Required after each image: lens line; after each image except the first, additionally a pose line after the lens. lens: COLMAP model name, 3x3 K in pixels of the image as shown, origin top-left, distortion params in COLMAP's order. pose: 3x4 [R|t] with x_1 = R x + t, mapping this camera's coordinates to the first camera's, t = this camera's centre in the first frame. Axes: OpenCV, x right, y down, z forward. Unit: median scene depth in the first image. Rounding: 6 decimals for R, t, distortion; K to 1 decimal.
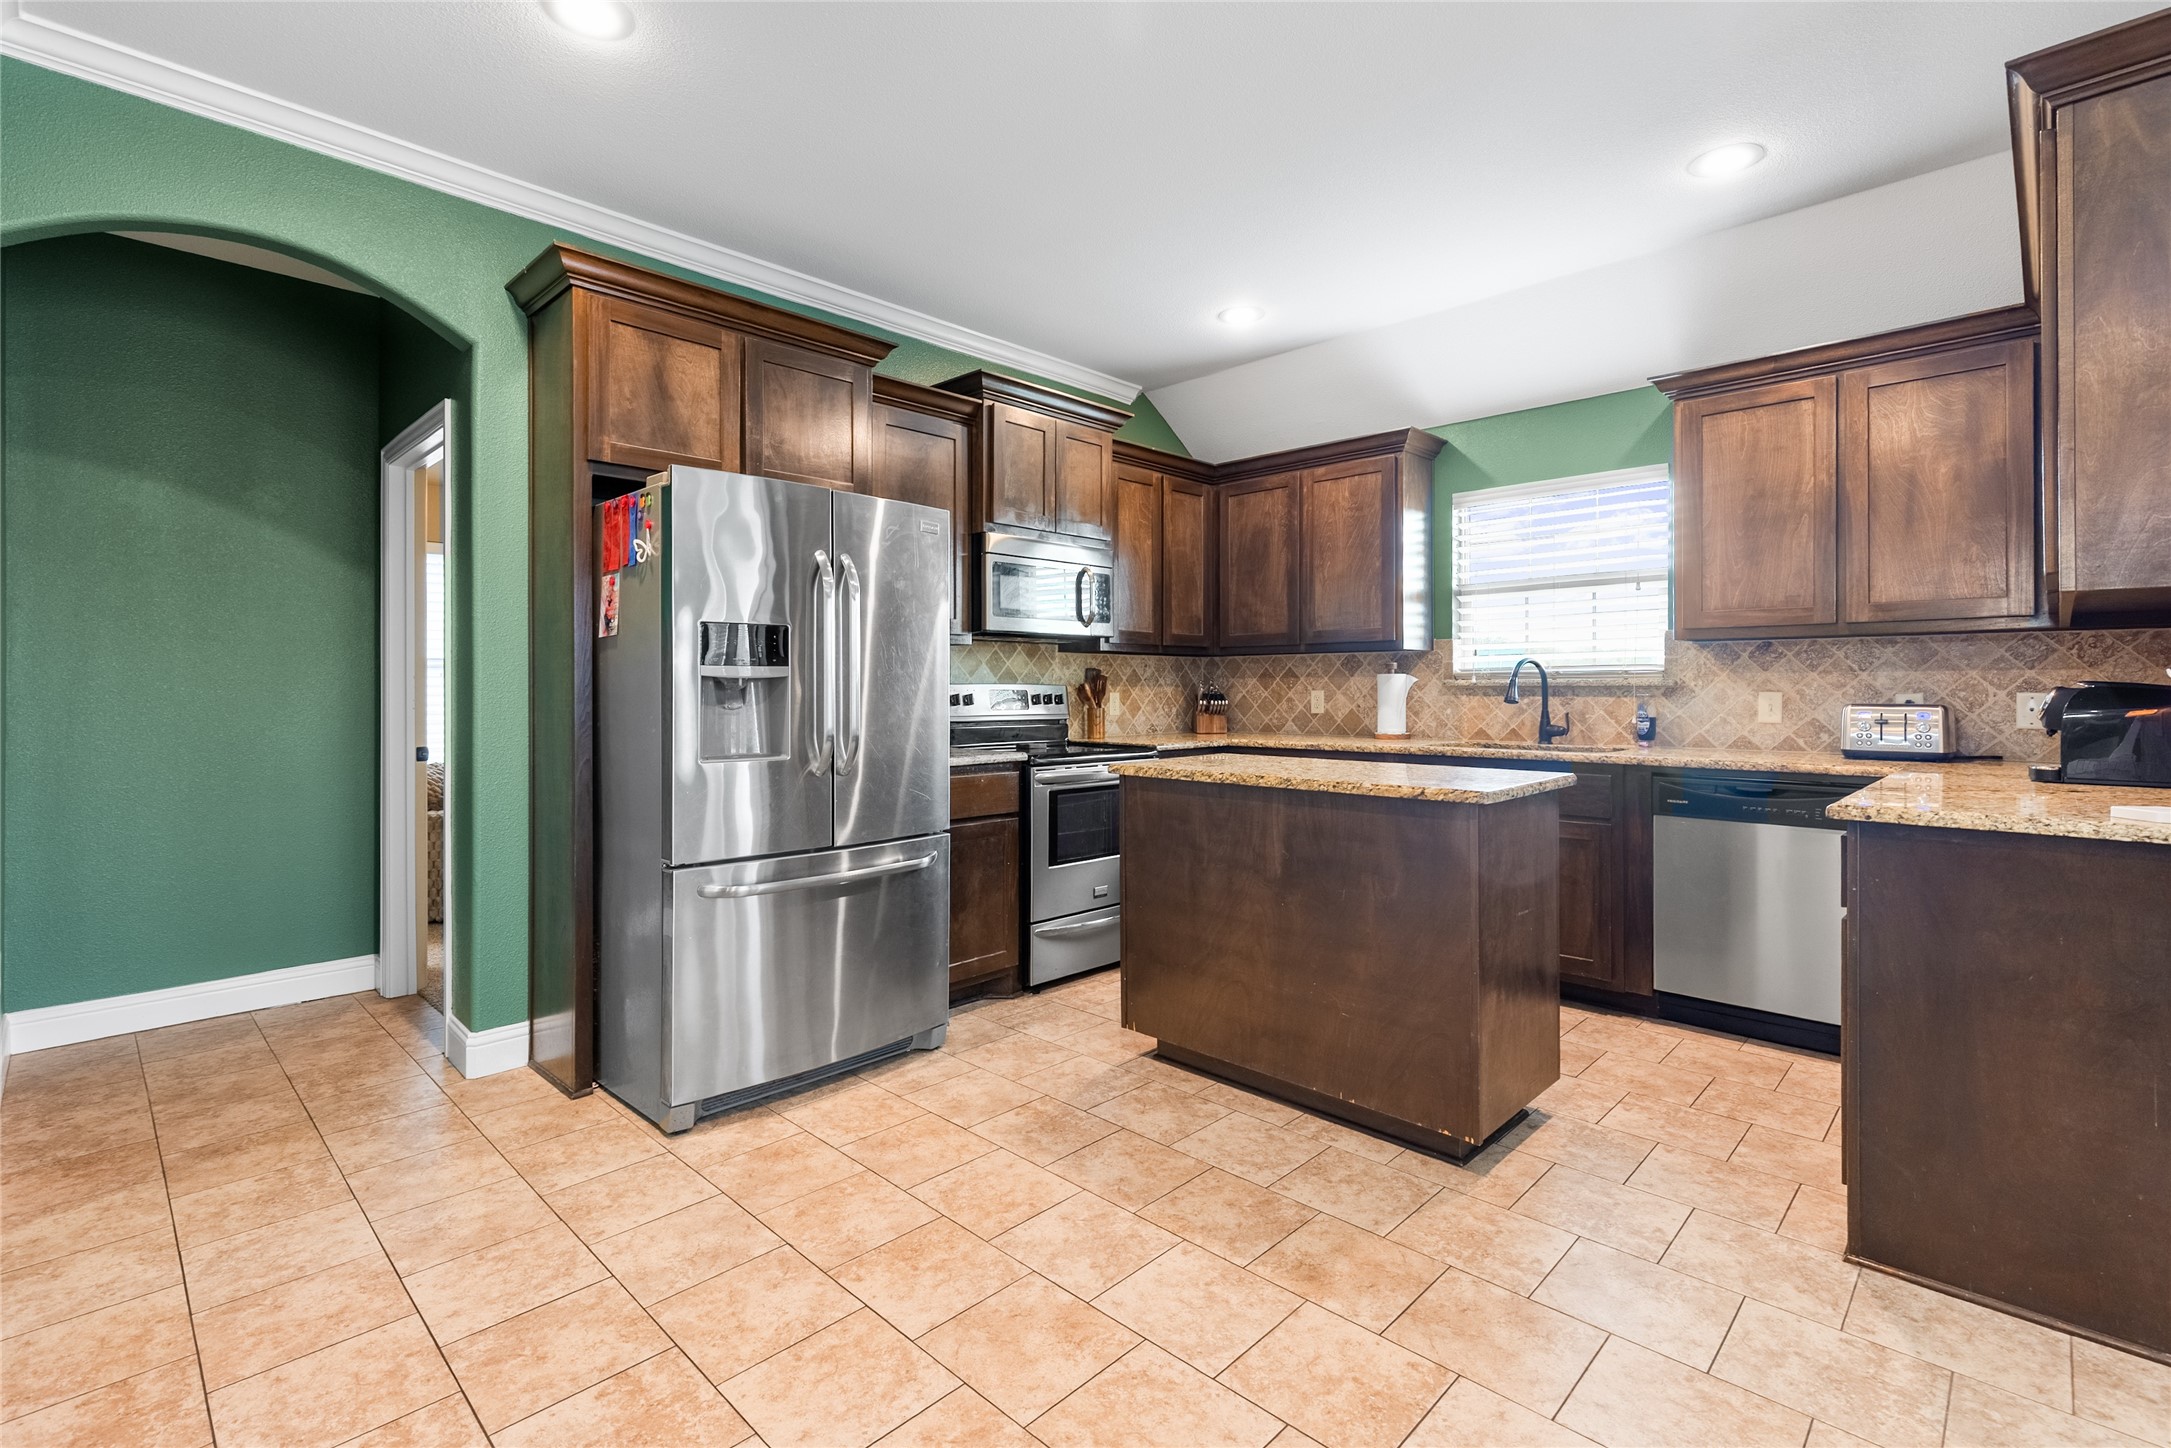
lens RADIAL K [[995.2, 0, 1085.9], [0, 995.2, 693.5], [0, 0, 1]] dist [0.008158, -0.002148]
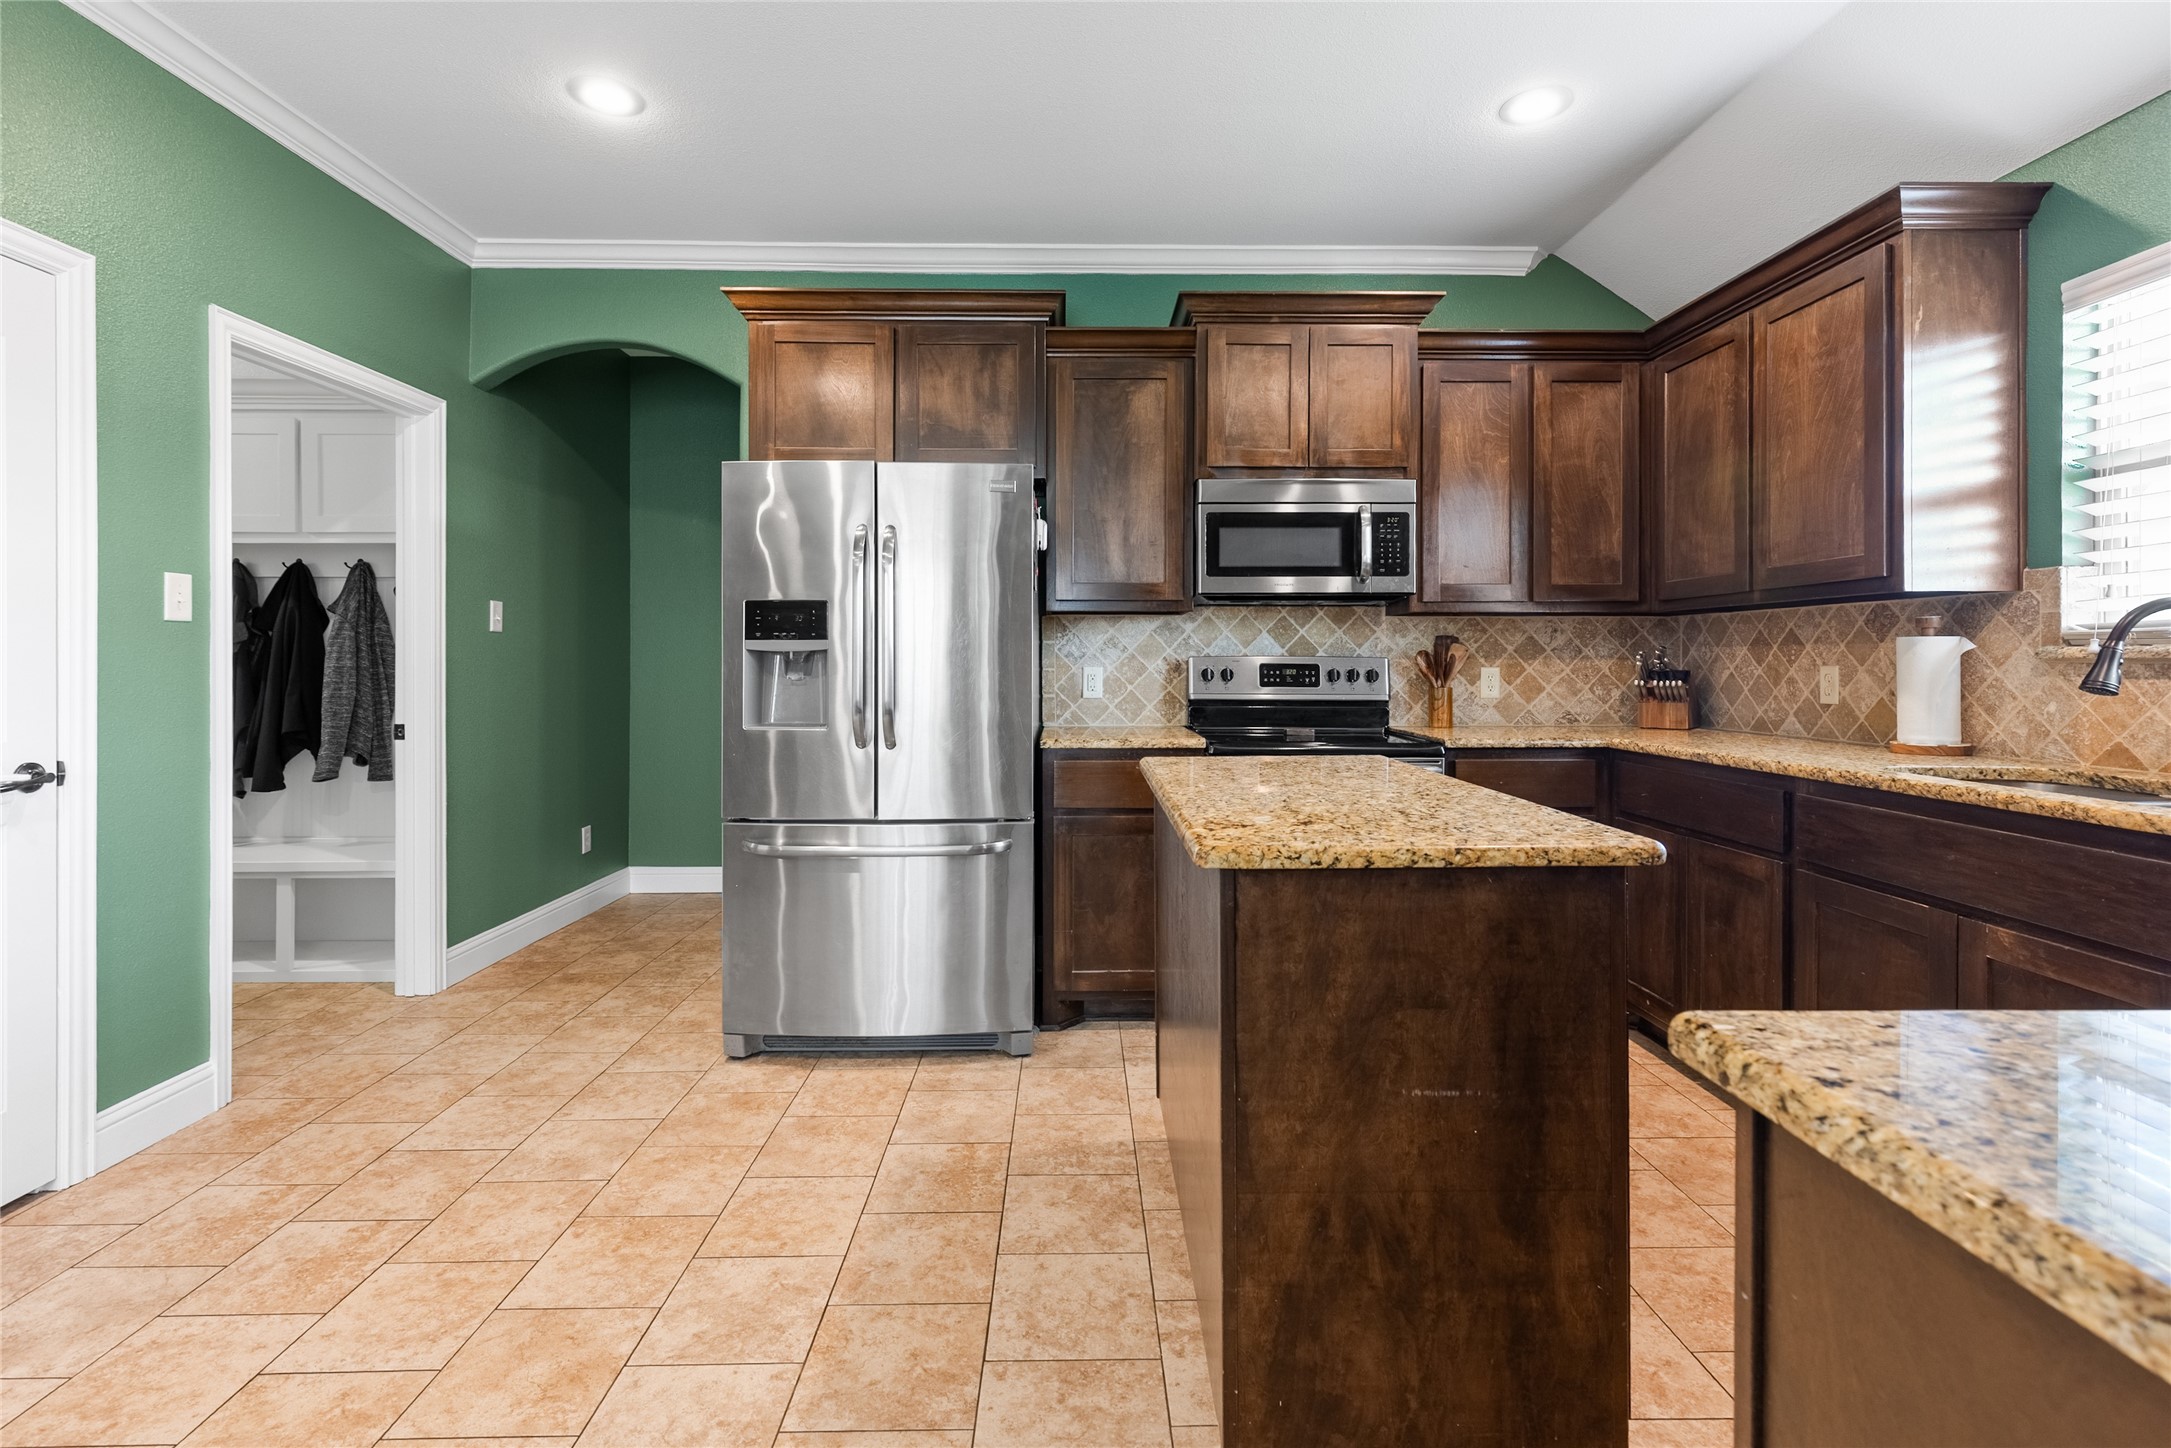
lens RADIAL K [[995.2, 0, 1080.6], [0, 995.2, 667.3], [0, 0, 1]] dist [0.008158, -0.002148]
pose [[0.705408, 0.005348, -0.708781, 0.446351], [-0.005324, 0.999983, 0.002247, -0.001596], [0.708781, 0.002188, 0.705425, 0.331046]]
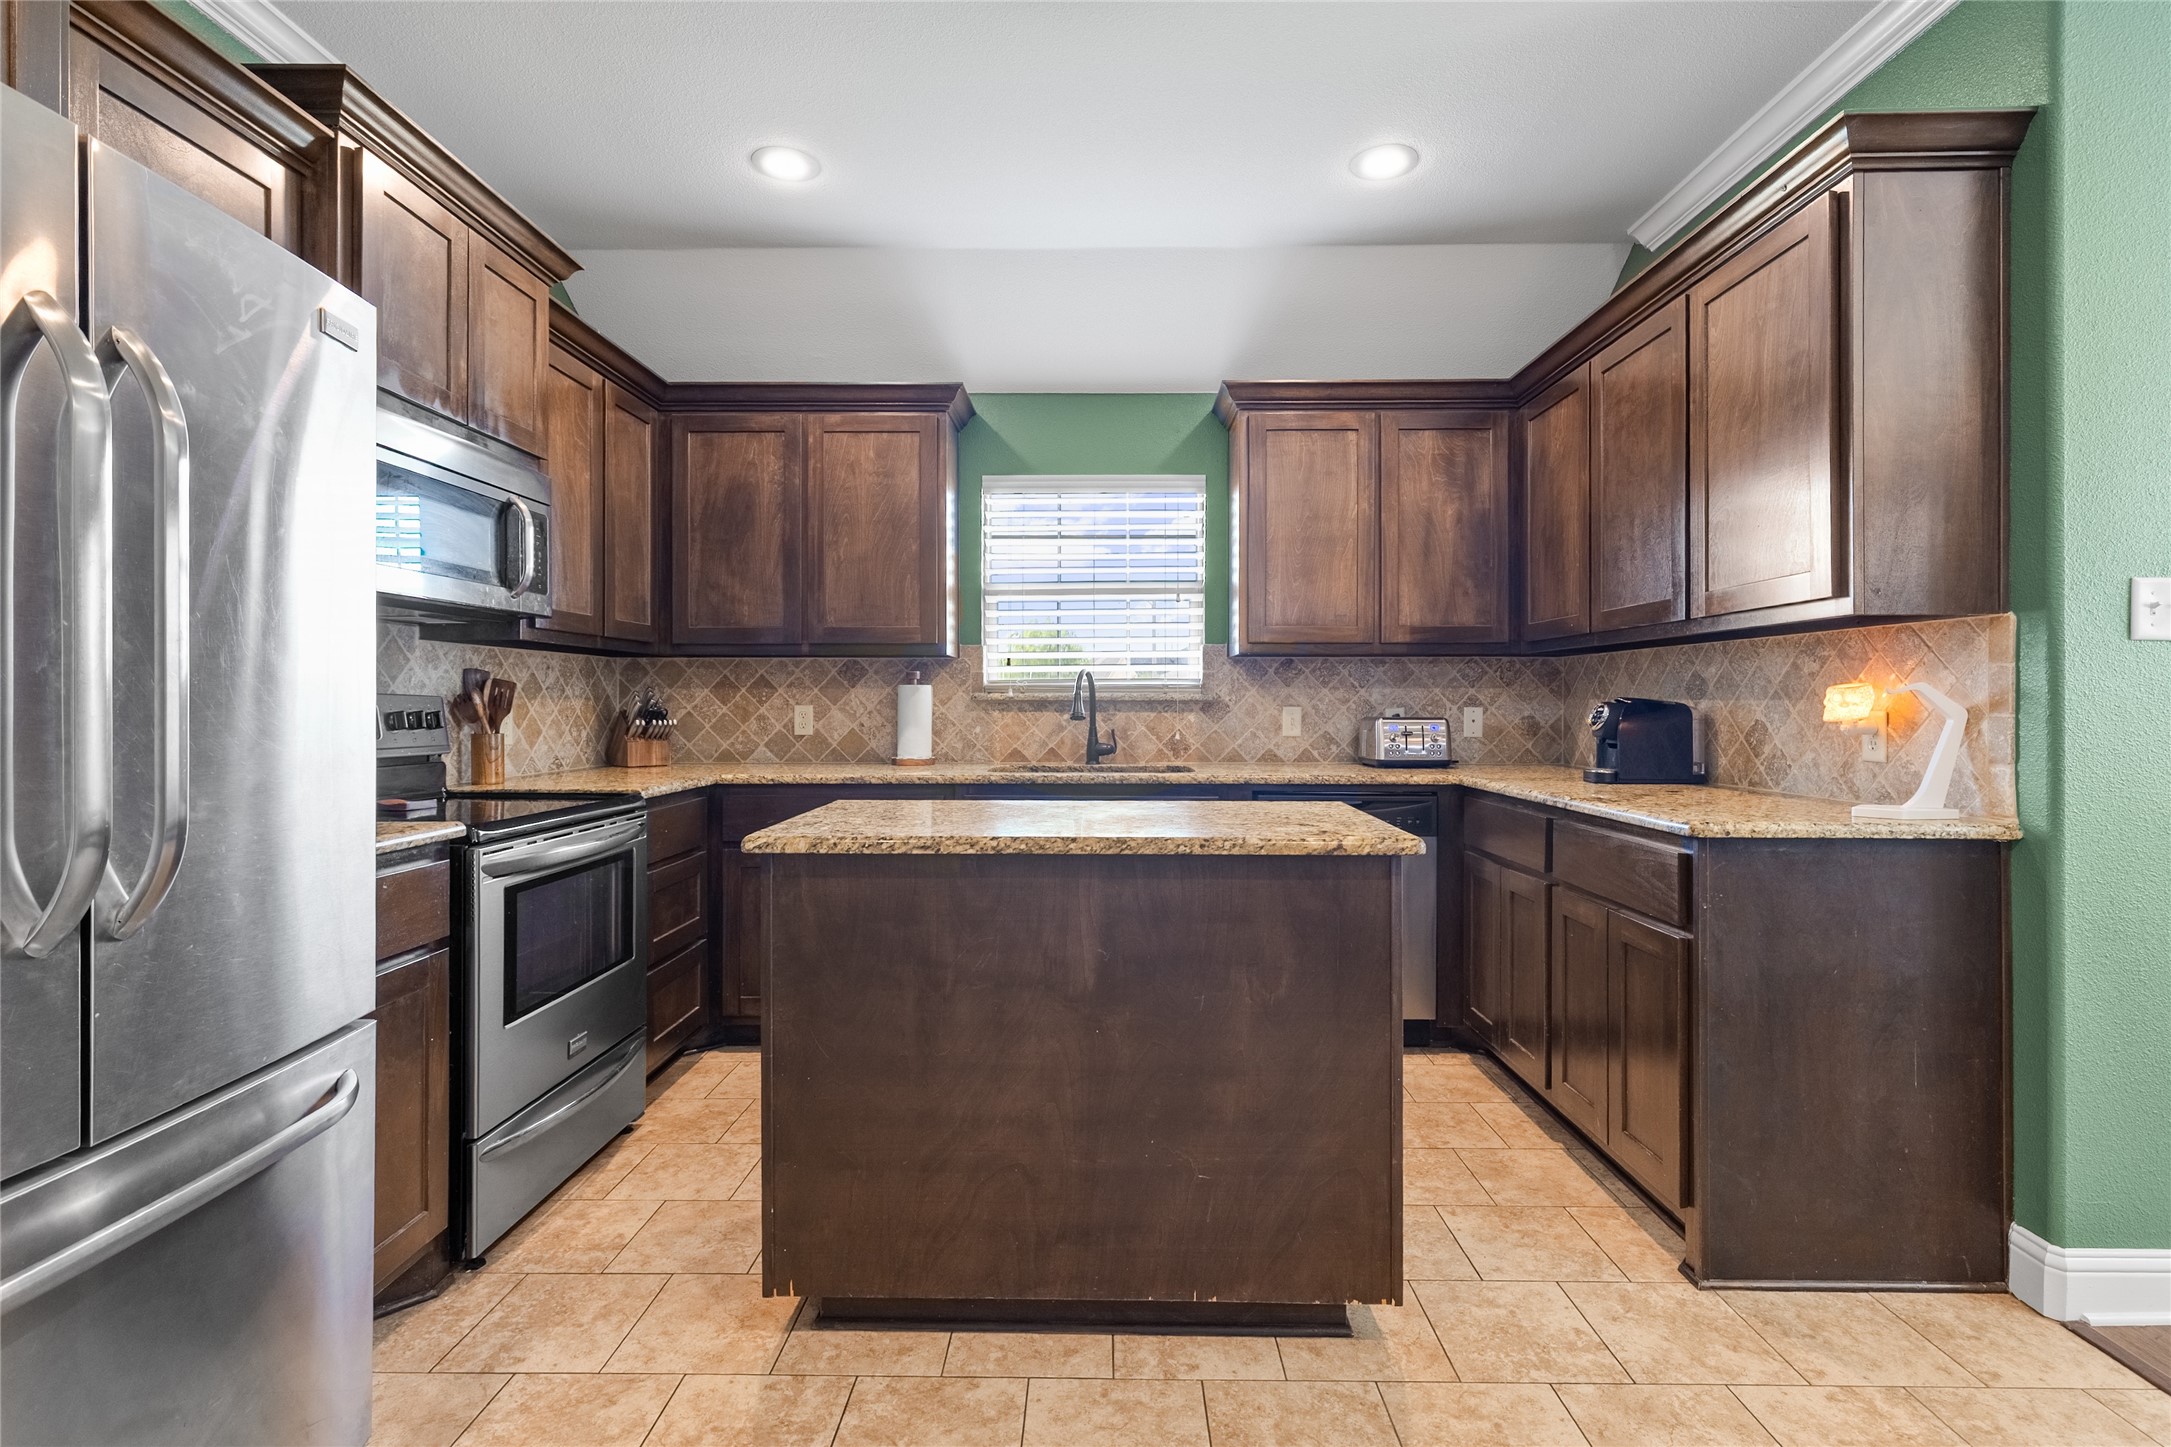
lens RADIAL K [[995.2, 0, 1096.4], [0, 995.2, 706.5], [0, 0, 1]] dist [0.008158, -0.002148]
pose [[0.721947, -0.000717, 0.691948, -0.180773], [0.002337, 0.999996, -0.001402, -0.000675], [-0.691945, 0.002629, 0.721946, 0.372651]]
